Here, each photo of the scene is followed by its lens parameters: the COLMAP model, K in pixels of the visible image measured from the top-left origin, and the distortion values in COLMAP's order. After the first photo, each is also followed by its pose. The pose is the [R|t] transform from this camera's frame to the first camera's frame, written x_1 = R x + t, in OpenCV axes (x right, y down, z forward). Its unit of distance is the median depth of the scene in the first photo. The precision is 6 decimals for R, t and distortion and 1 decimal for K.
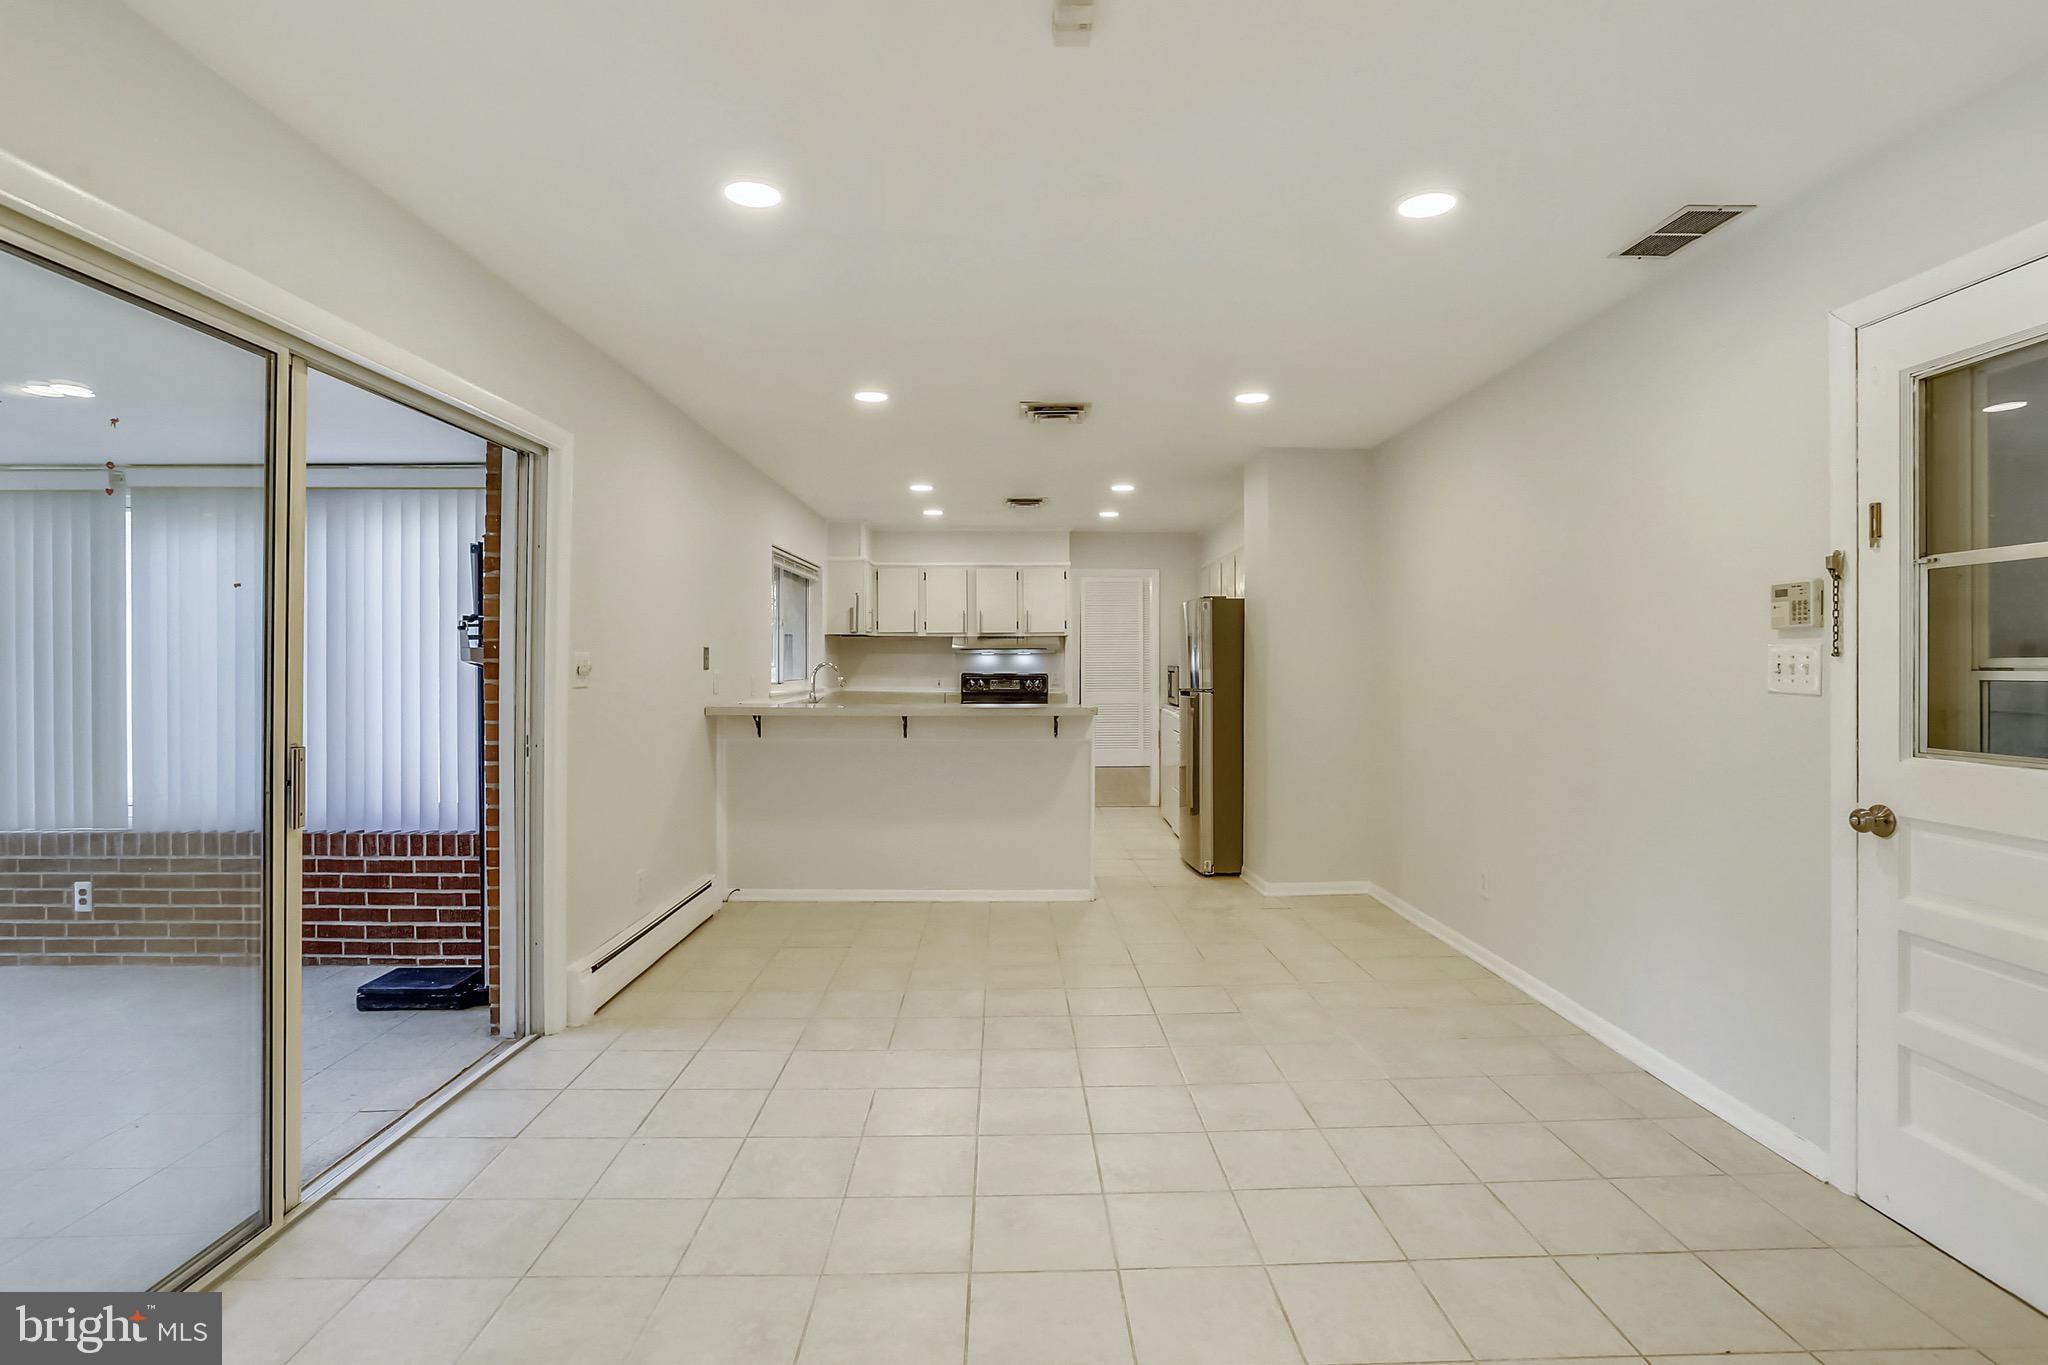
lens RADIAL K [[1007.4, 0, 1027.1], [0, 1007.4, 656.8], [0, 0, 1]] dist [-0.069534, 0.033031]
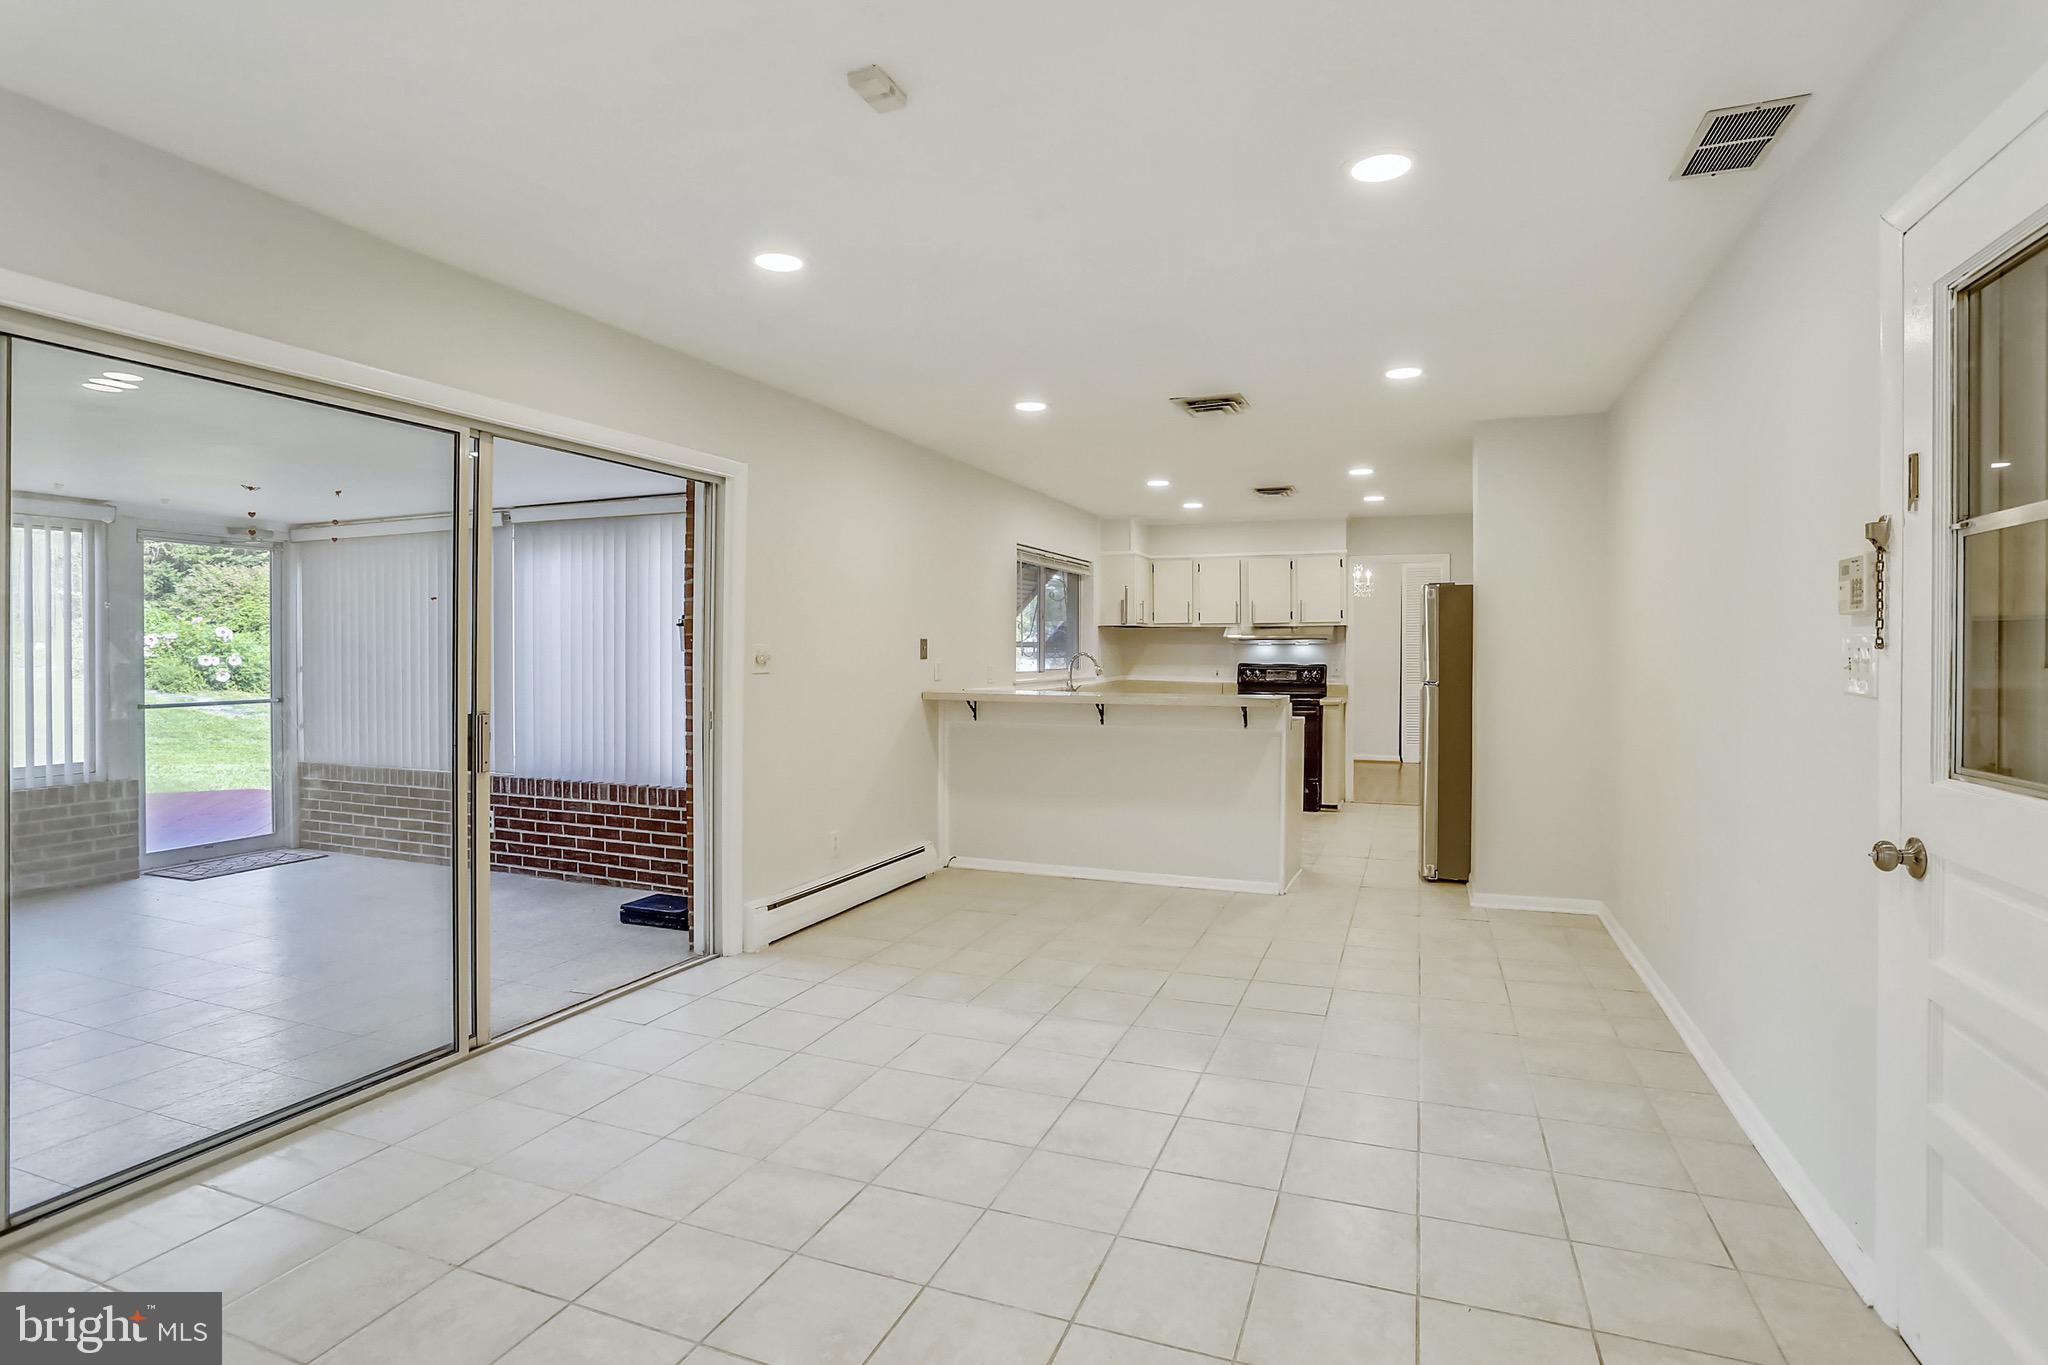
lens RADIAL K [[1002.8, 0, 1035.2], [0, 1002.8, 649.1], [0, 0, 1]] dist [-0.074216, 0.031314]
pose [[0.924832, 0.000739, -0.380375, 0.273892], [0.000204, 0.999997, 0.002438, -0.001114], [0.380376, -0.002332, 0.924829, 0.006314]]
